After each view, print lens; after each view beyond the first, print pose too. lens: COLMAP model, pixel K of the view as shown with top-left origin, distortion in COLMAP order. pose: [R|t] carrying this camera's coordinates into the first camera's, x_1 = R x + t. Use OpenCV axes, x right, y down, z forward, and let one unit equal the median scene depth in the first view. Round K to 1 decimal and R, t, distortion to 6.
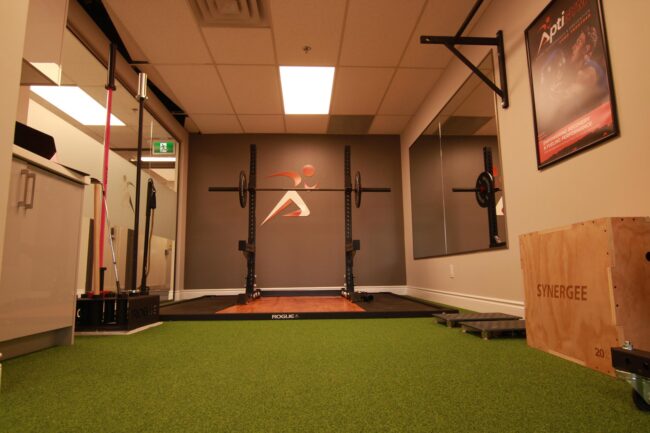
lens RADIAL K [[401.8, 0, 325.0], [0, 401.8, 216.5], [0, 0, 1]] dist [-0.000270, 0.000185]
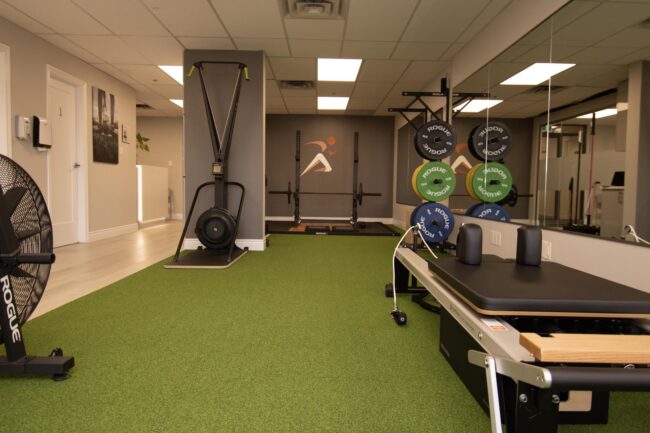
lens RADIAL K [[486.0, 0, 325.0], [0, 486.0, 216.5], [0, 0, 1]] dist [0.000367, 0.000031]
pose [[0.998950, 0.030576, -0.034109, 0.005336], [-0.023642, 0.981921, 0.187807, -0.194779], [0.039234, -0.186804, 0.981613, -0.919719]]
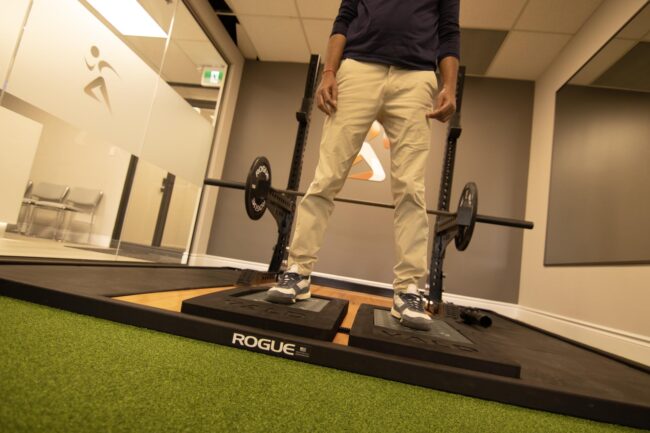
lens RADIAL K [[364.2, 0, 325.0], [0, 364.2, 216.5], [0, 0, 1]] dist [-0.039764, 0.000058]
pose [[0.969452, 0.144597, -0.198126, -0.004424], [-0.144490, 0.989391, 0.015075, 0.071253], [0.198204, 0.014012, 0.980061, 0.389869]]
